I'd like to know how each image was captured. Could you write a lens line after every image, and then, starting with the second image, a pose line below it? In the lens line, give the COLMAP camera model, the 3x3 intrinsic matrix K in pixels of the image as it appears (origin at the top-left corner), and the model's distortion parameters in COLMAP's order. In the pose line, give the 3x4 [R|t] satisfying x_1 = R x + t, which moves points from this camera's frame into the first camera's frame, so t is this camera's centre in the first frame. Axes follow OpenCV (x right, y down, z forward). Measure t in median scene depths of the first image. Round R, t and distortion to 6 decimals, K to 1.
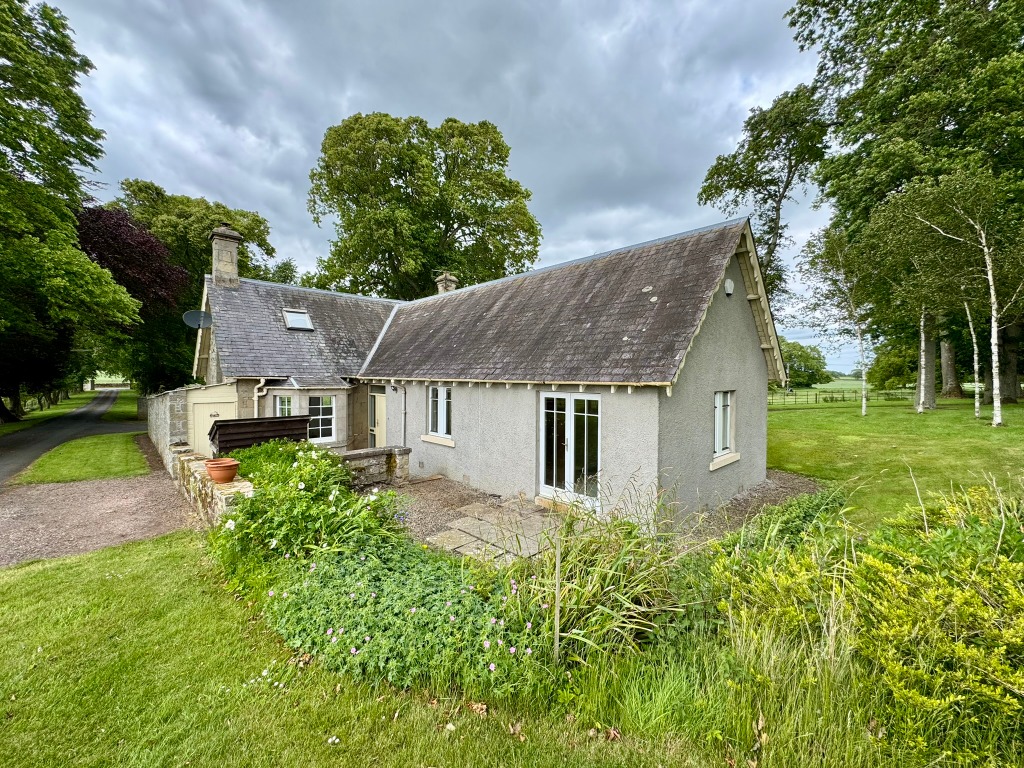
lens RADIAL K [[408.4, 0, 512.5], [0, 408.4, 384.2], [0, 0, 1]] dist [-0.008969, 0.002583]
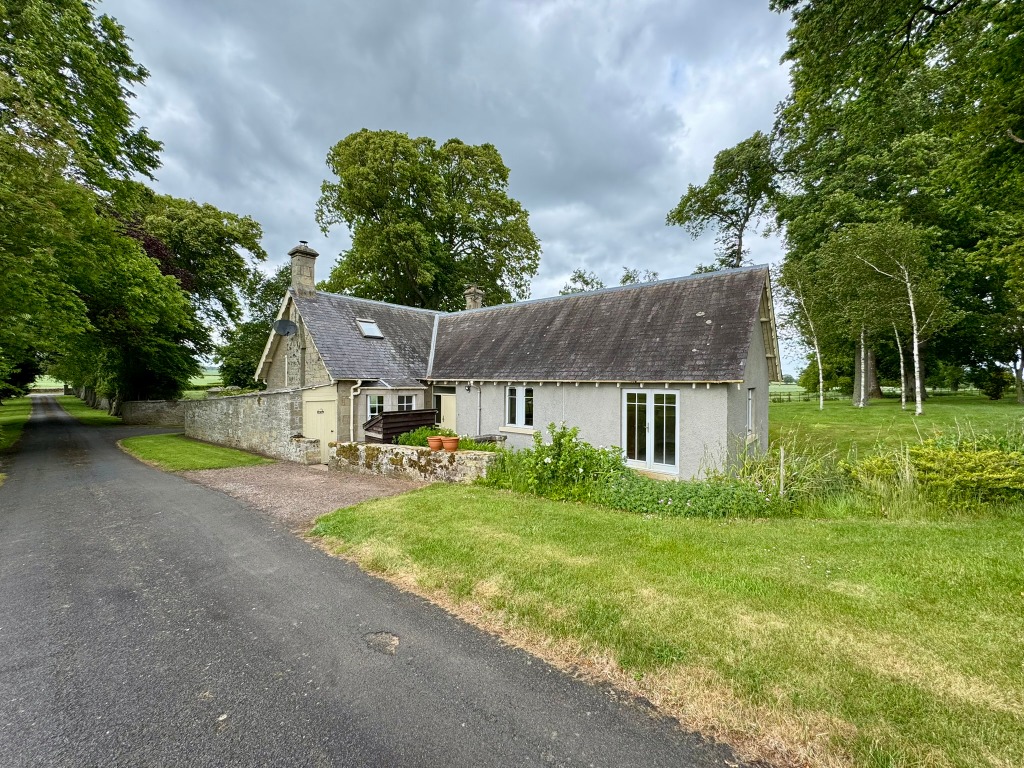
lens RADIAL K [[408.4, 0, 512.5], [0, 408.4, 384.2], [0, 0, 1]] dist [-0.008969, 0.002583]
pose [[0.993754, -0.001005, 0.111592, -0.290849], [0.002337, 0.999928, -0.011804, 0.011766], [-0.111572, 0.011991, 0.993684, -0.187840]]
